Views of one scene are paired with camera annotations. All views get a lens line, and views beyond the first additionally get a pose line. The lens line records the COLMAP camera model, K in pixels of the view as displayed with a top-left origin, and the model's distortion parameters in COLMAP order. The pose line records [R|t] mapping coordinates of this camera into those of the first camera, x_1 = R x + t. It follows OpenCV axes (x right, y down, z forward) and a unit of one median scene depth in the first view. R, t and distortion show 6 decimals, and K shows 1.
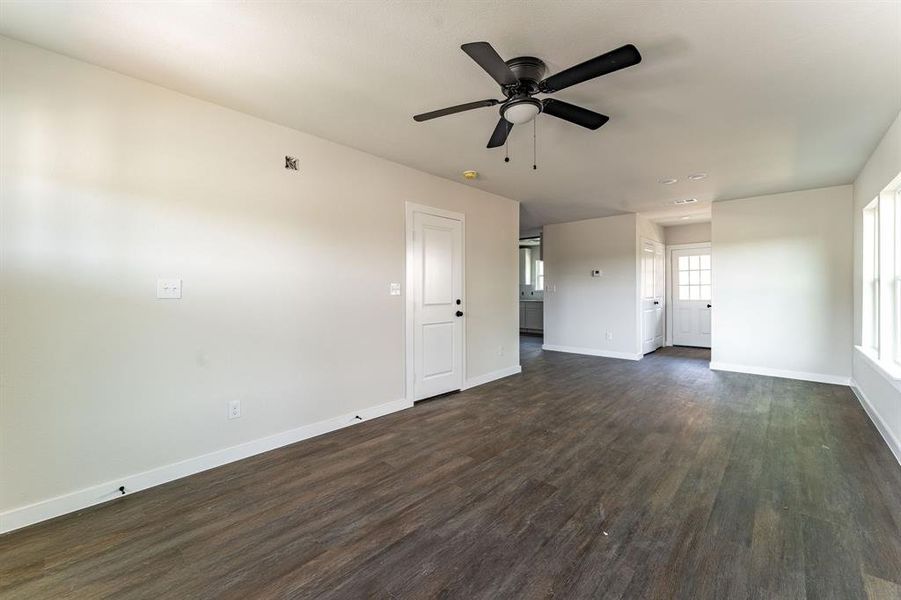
lens RADIAL K [[363.1, 0, 437.3], [0, 363.1, 292.1], [0, 0, 1]] dist [-0.003944, 0.001420]
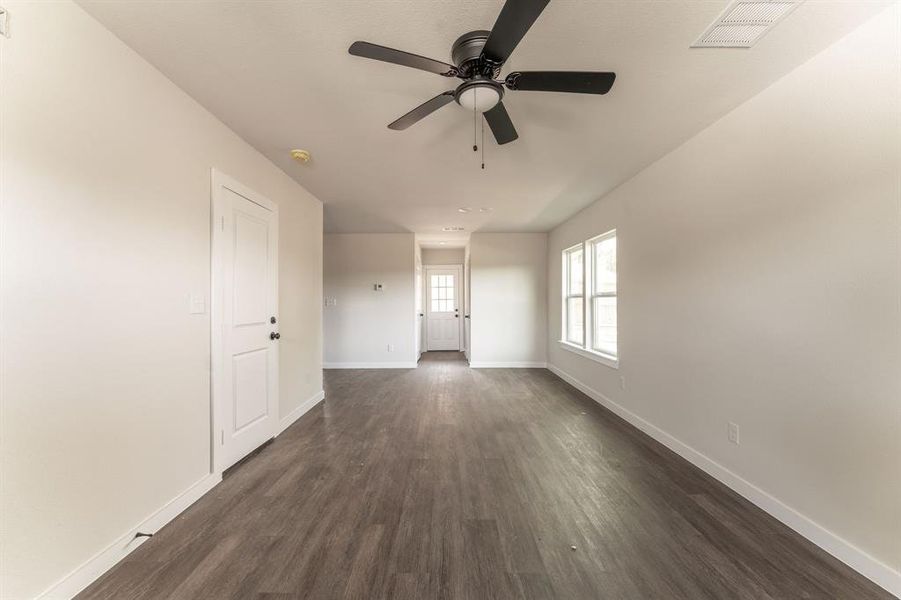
lens RADIAL K [[363.1, 0, 441.7], [0, 363.1, 301.0], [0, 0, 1]] dist [-0.003944, 0.001420]
pose [[0.723503, 0.003645, 0.690312, -0.236037], [0.004719, 0.999937, -0.010225, -0.003440], [-0.690305, 0.010655, 0.723440, 0.246106]]
